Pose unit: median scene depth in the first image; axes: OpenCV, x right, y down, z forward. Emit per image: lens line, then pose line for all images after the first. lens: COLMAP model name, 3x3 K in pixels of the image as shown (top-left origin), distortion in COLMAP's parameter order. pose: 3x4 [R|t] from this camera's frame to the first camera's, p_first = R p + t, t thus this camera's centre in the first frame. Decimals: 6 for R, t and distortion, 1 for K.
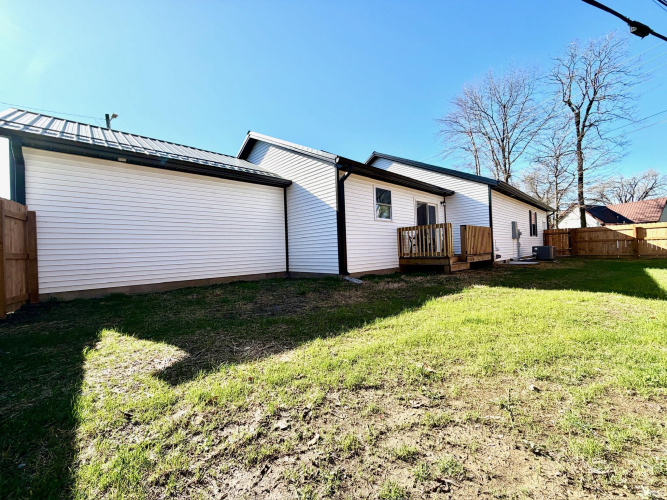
lens RADIAL K [[265.6, 0, 332.4], [0, 265.6, 250.5], [0, 0, 1]] dist [-0.000007, 0.000491]
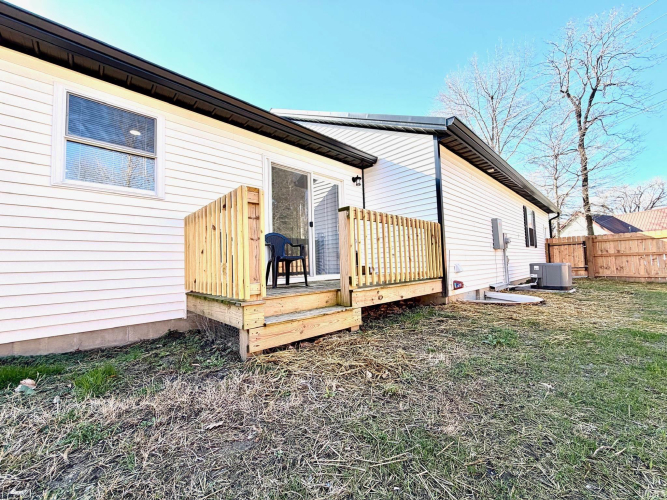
lens RADIAL K [[265.6, 0, 332.6], [0, 265.6, 249.0], [0, 0, 1]] dist [-0.000007, 0.000491]
pose [[0.999958, 0.007751, 0.004929, 0.155016], [-0.007472, 0.998503, -0.054178, -0.005628], [-0.005341, 0.054139, 0.998519, 0.204310]]
